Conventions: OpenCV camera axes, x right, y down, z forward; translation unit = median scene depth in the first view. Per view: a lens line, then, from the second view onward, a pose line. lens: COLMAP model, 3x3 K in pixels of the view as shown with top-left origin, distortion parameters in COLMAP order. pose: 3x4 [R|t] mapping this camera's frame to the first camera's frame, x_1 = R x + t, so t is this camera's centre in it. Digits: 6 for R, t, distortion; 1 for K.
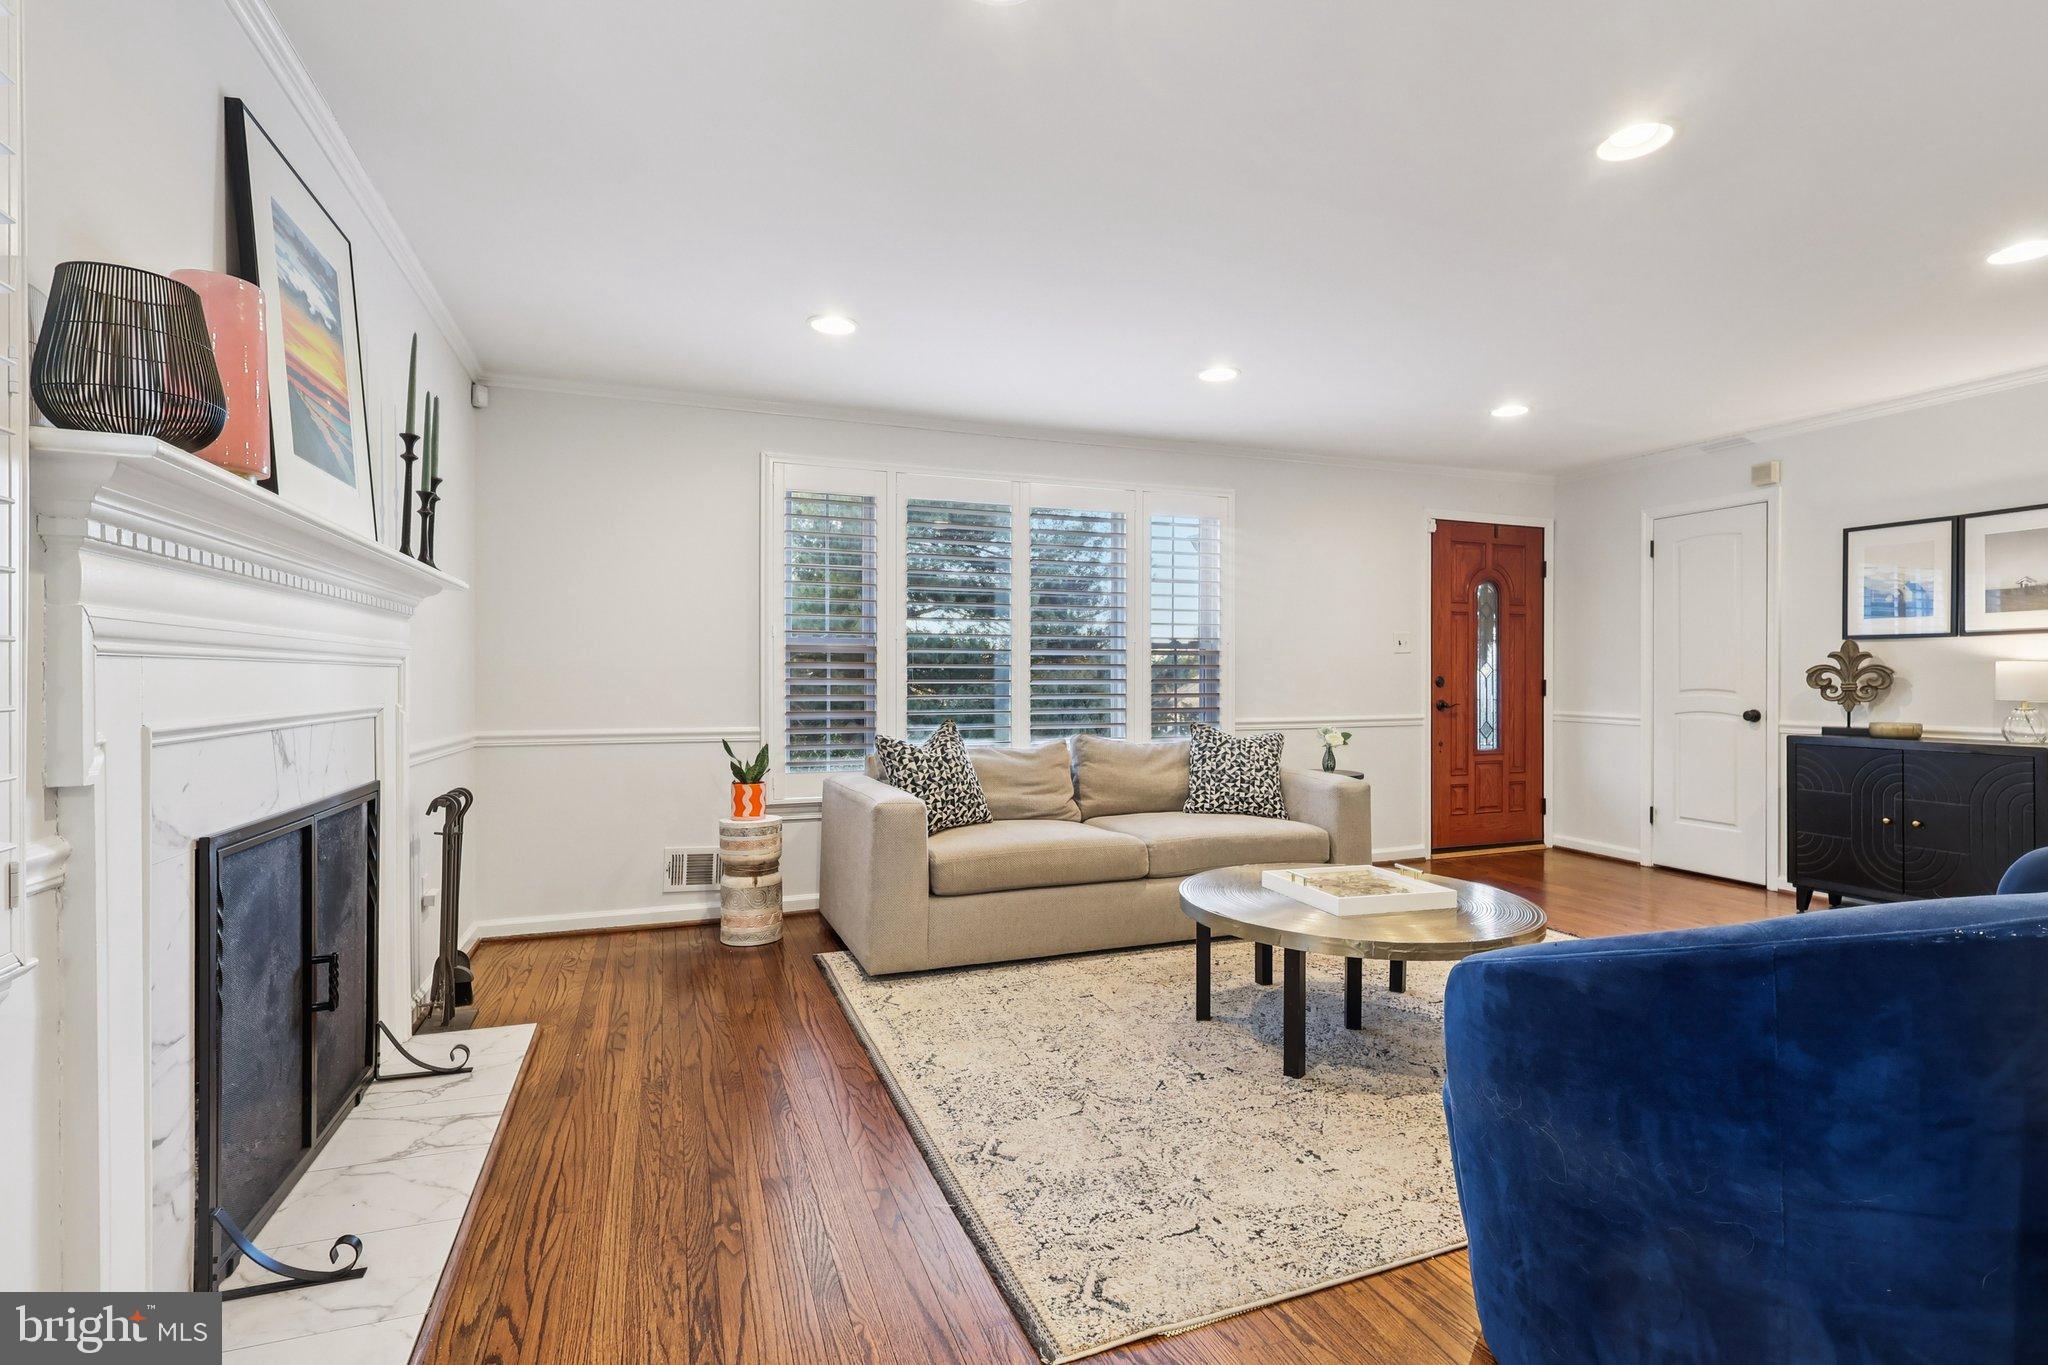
lens RADIAL K [[955.7, 0, 1022.7], [0, 955.7, 676.8], [0, 0, 1]] dist [-0.000799, -0.001413]
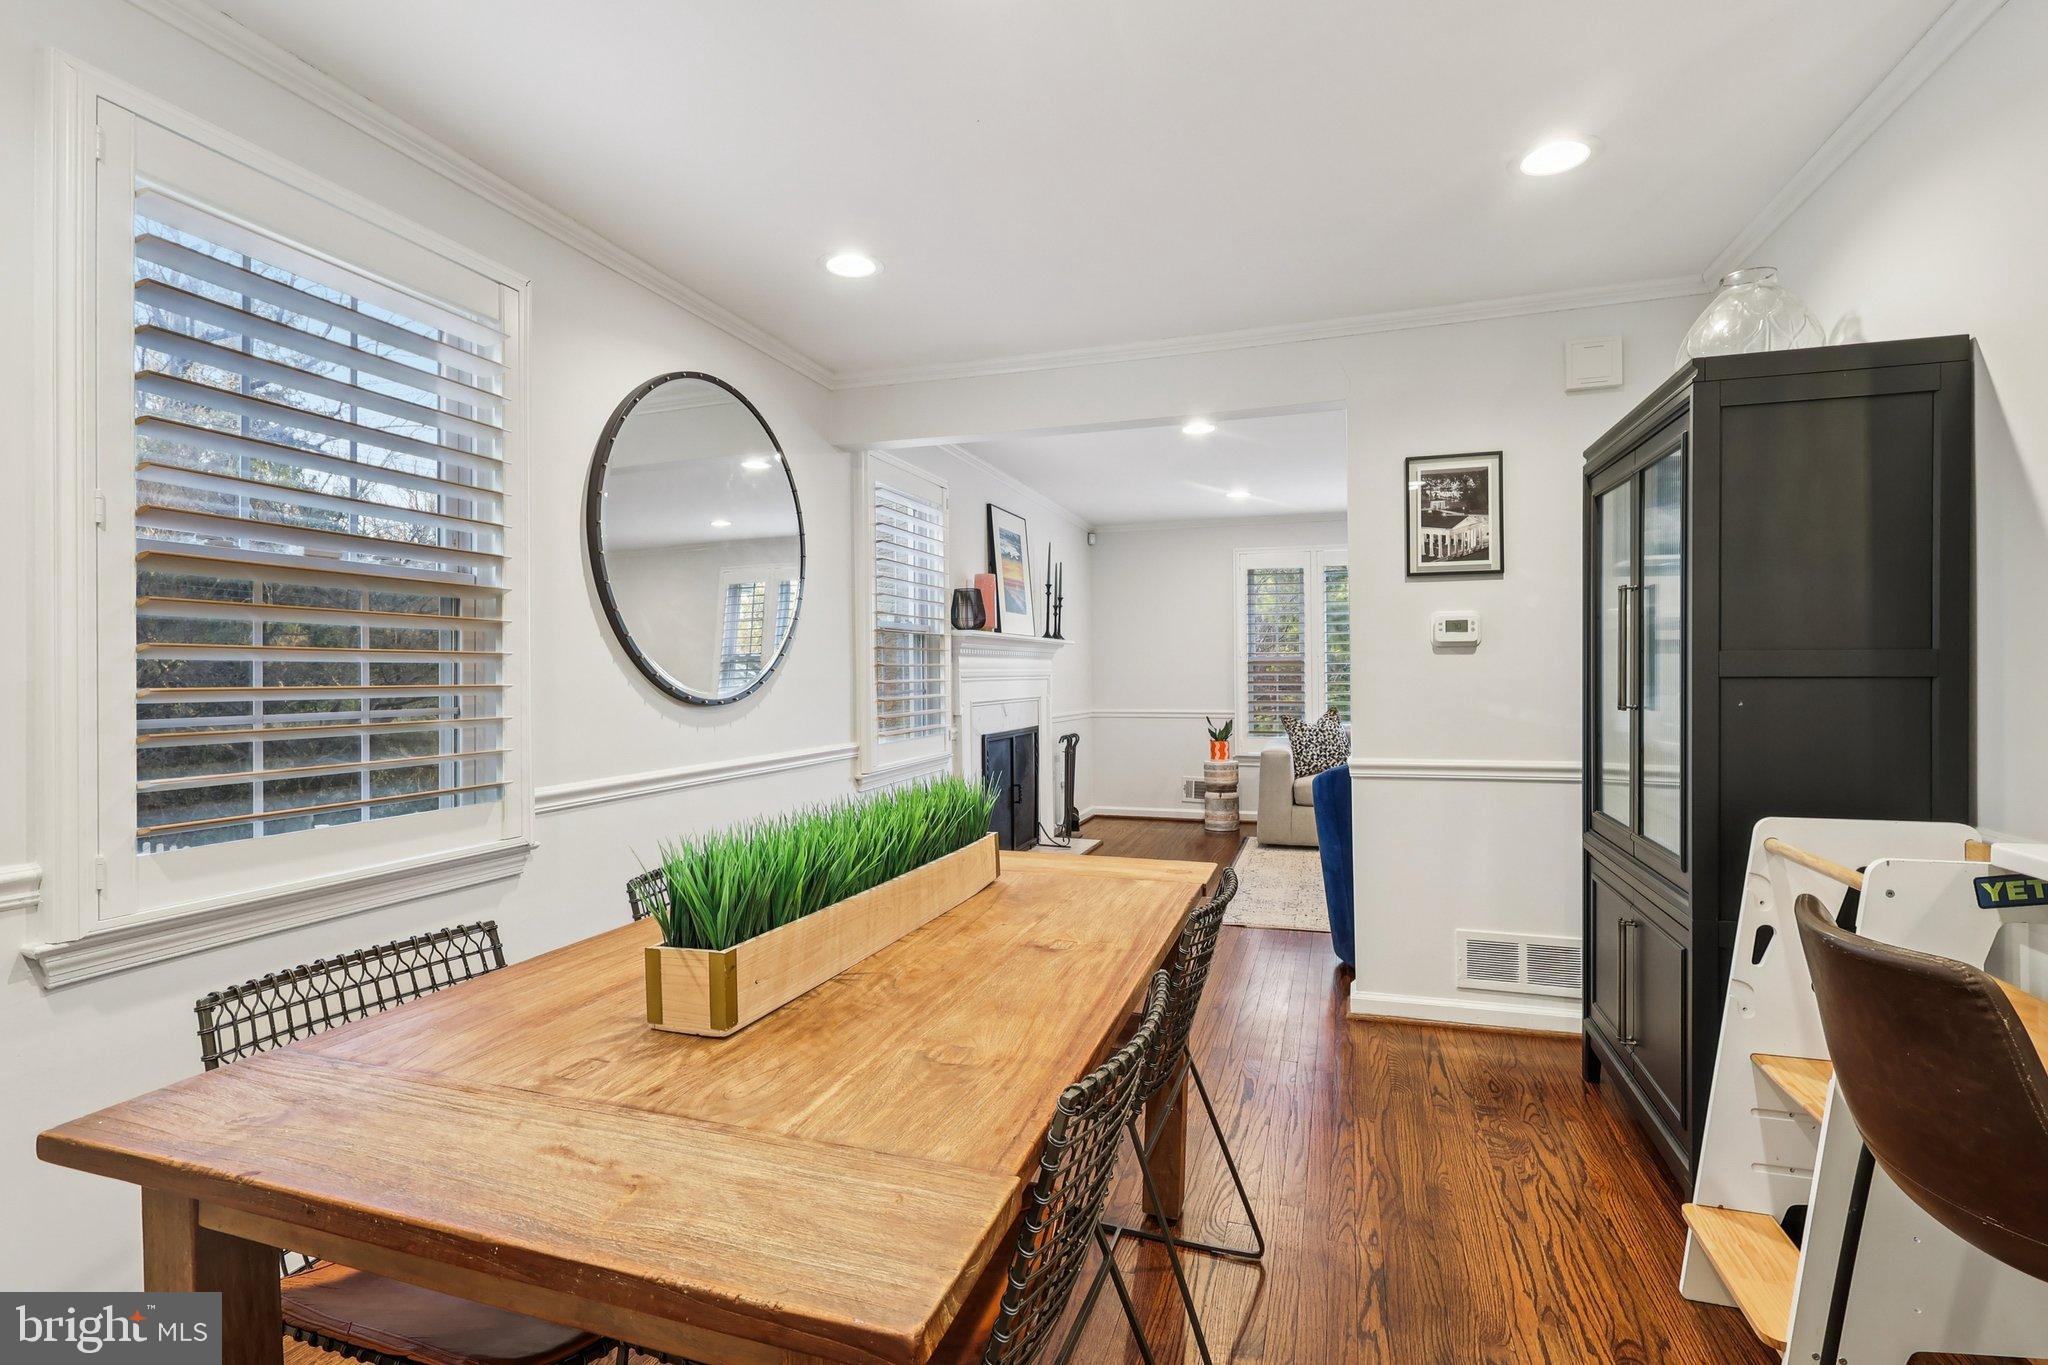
lens RADIAL K [[955.7, 0, 1022.7], [0, 955.7, 676.8], [0, 0, 1]] dist [-0.000799, -0.001413]
pose [[0.779453, -0.003618, -0.626451, 0.746287], [0.008987, 0.999945, 0.005407, -0.028554], [0.626397, -0.009844, 0.779442, -0.844690]]
